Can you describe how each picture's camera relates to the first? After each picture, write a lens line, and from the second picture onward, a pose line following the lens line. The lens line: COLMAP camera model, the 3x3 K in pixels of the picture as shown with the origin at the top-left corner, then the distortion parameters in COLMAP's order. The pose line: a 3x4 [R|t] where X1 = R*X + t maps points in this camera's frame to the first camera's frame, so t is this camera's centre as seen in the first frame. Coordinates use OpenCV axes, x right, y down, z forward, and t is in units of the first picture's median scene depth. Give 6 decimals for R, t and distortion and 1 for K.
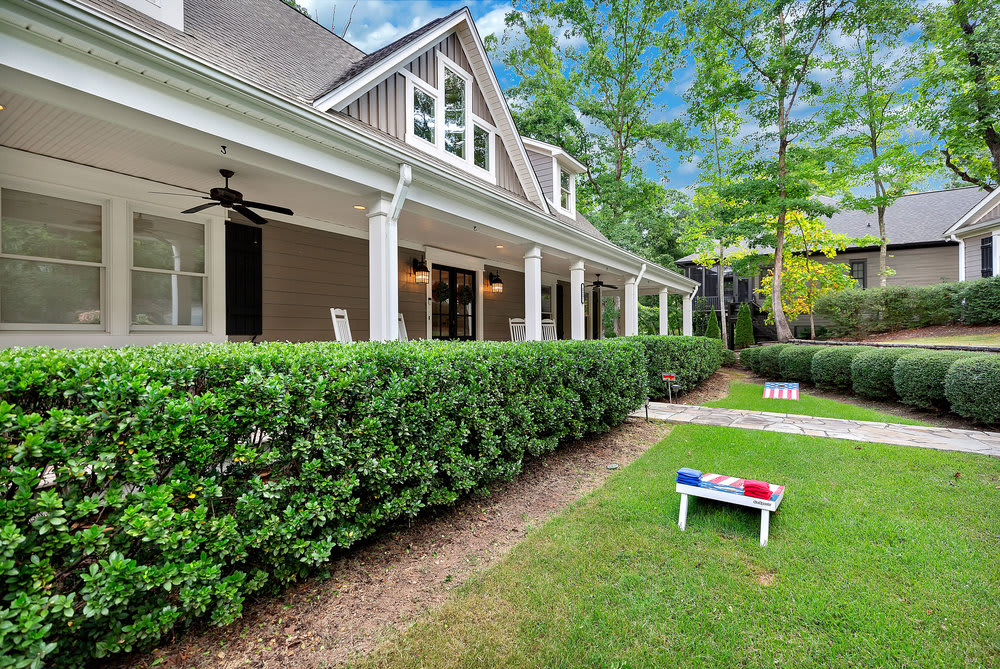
lens RADIAL K [[458.1, 0, 500.0], [0, 458.1, 334.5], [0, 0, 1]] dist [0.000078, 0.000261]
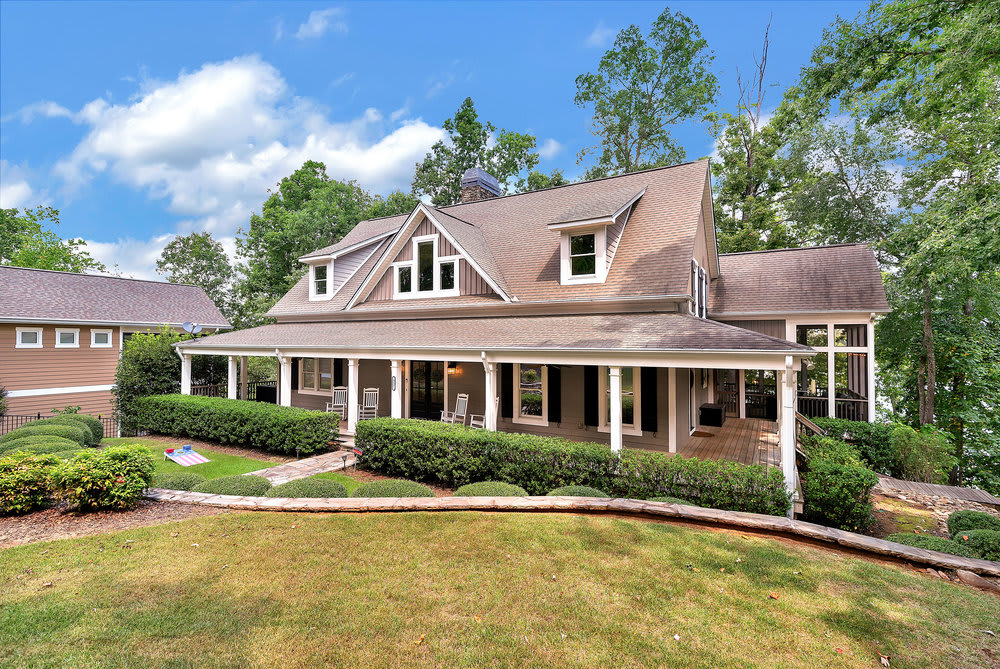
lens RADIAL K [[458.1, 0, 500.0], [0, 458.1, 334.5], [0, 0, 1]] dist [0.000078, 0.000261]
pose [[0.066651, -0.016204, -0.997645, 1.662417], [-0.005333, 0.999848, -0.016596, -0.227245], [0.997762, 0.006426, 0.066555, 1.246135]]
